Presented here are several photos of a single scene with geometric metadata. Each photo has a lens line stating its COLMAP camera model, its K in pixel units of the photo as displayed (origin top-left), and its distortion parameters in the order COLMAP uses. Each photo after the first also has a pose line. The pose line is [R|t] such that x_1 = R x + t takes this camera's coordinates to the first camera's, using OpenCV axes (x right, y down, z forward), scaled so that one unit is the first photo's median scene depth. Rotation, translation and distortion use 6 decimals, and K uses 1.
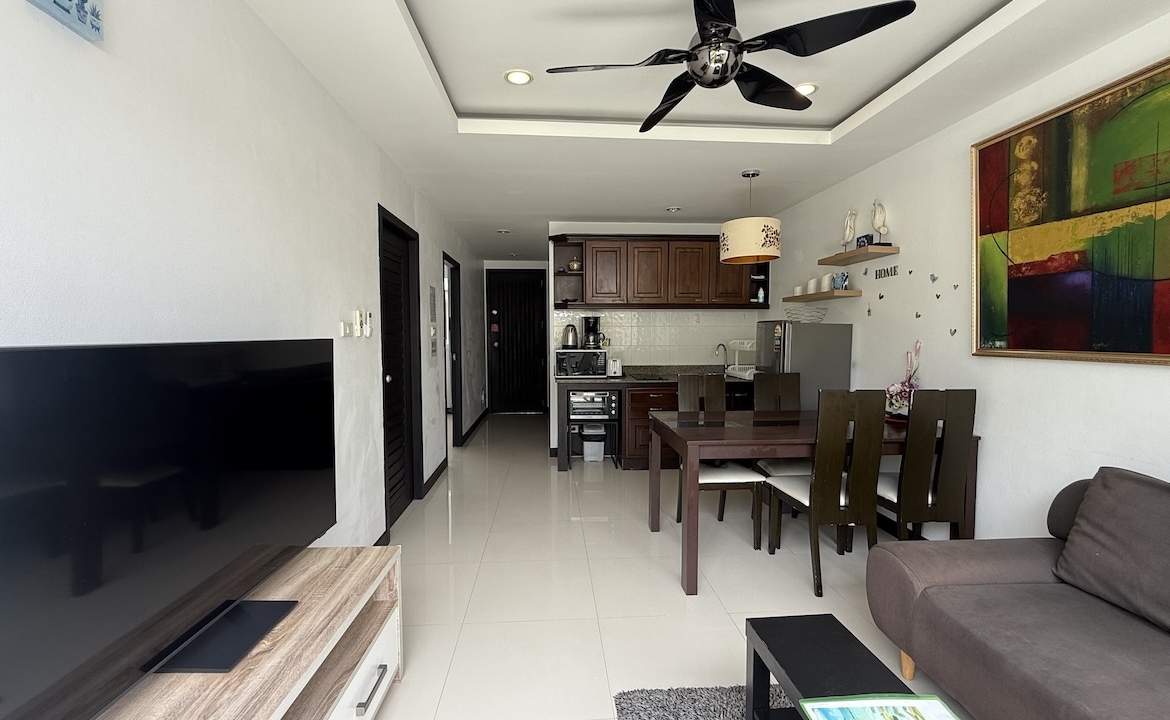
lens RADIAL K [[512.2, 0, 582.8], [0, 512.2, 359.6], [0, 0, 1]] dist [0.000056, -0.000123]
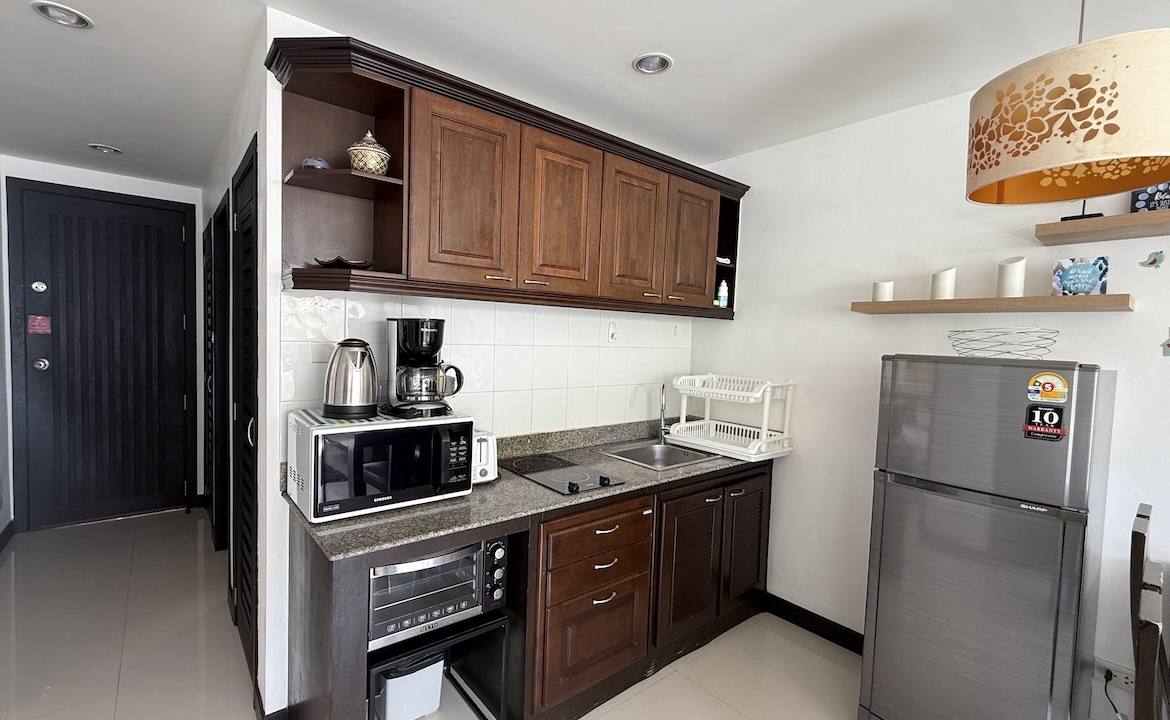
lens RADIAL K [[512.2, 0, 582.8], [0, 512.2, 359.6], [0, 0, 1]] dist [0.000056, -0.000123]
pose [[0.808280, 0.001149, 0.588797, -0.189918], [-0.002056, 0.999998, 0.000872, -0.111649], [-0.588794, -0.001916, 0.808281, 1.288137]]
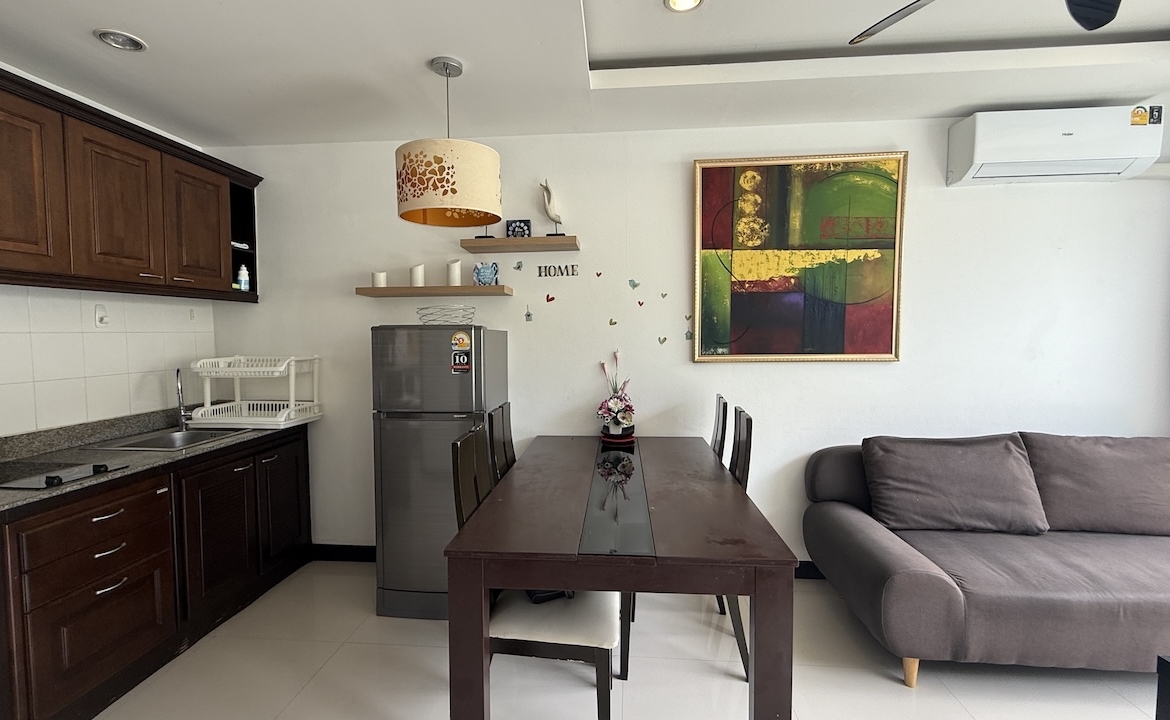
lens RADIAL K [[512.2, 0, 582.8], [0, 512.2, 359.6], [0, 0, 1]] dist [0.000056, -0.000123]
pose [[0.153084, -0.053575, 0.986760, -0.319717], [0.059984, 0.997192, 0.044835, -0.076456], [-0.986391, 0.052326, 0.155868, 1.086380]]
